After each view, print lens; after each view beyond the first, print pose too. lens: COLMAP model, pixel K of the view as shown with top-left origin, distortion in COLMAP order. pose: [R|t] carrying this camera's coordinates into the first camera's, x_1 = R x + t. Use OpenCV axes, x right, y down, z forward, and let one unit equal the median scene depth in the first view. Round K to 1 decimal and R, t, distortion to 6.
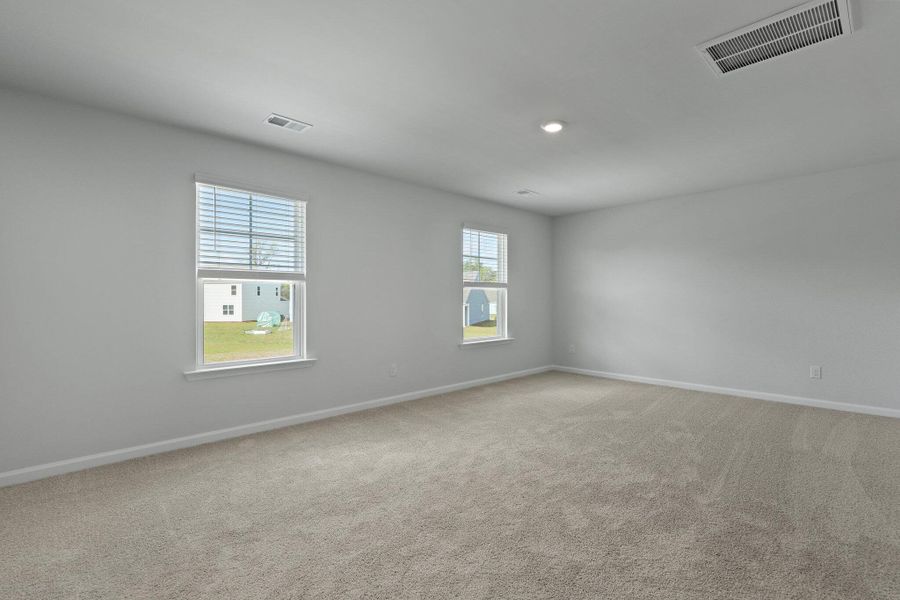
lens RADIAL K [[421.1, 0, 450.0], [0, 421.1, 300.0], [0, 0, 1]] dist [0.000819, 0.000116]
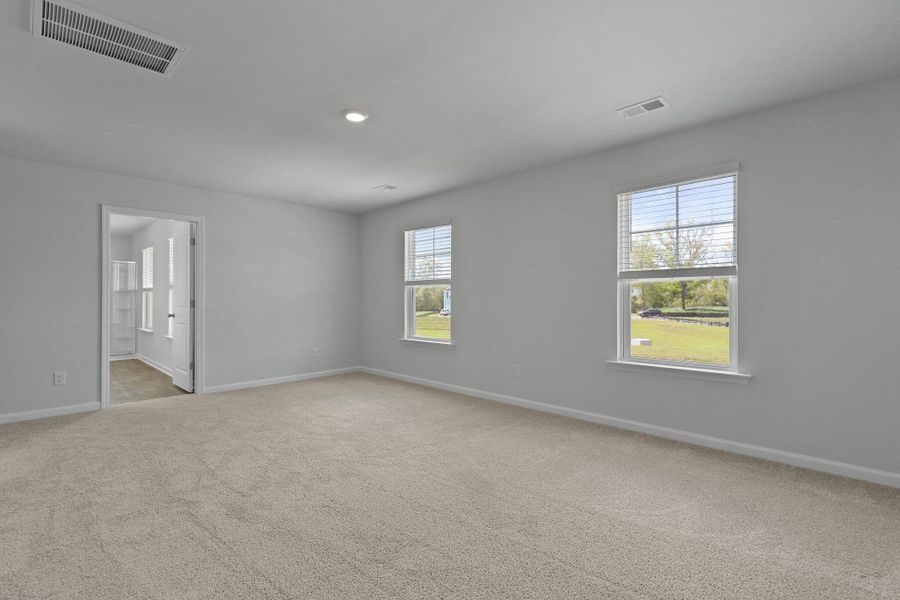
lens RADIAL K [[421.1, 0, 450.0], [0, 421.1, 300.0], [0, 0, 1]] dist [0.000819, 0.000116]
pose [[0.020612, 0.002420, -0.999785, 0.819456], [-0.003210, 0.999992, 0.002354, 0.001804], [0.999782, 0.003161, 0.020620, 0.812181]]
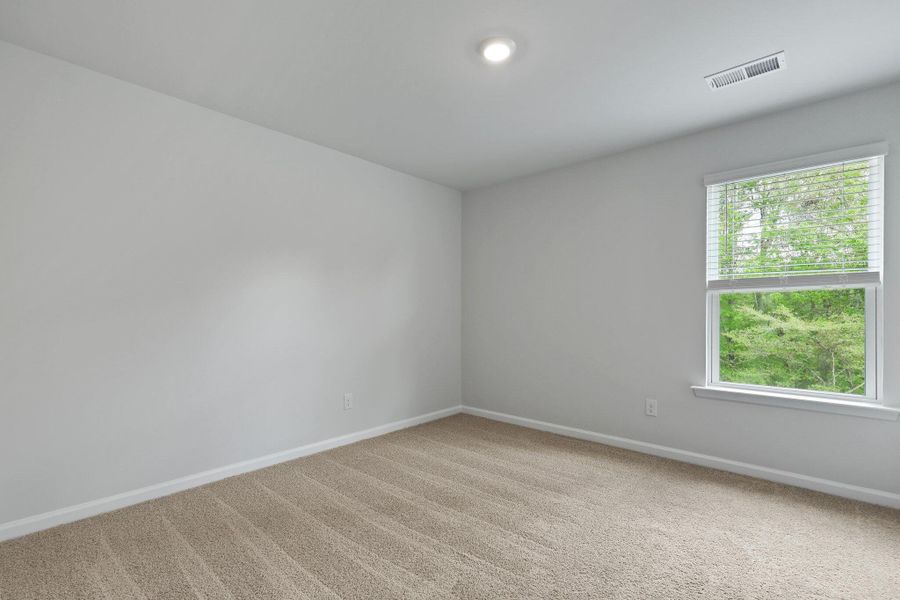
lens RADIAL K [[451.1, 0, 449.9], [0, 451.1, 313.6], [0, 0, 1]] dist [0.002428, 0.000584]
pose [[0.010230, 0.003162, -0.999943, 0.636547], [-0.005020, 0.999983, 0.003110, 0.002731], [0.999935, 0.004988, 0.010245, 0.641279]]
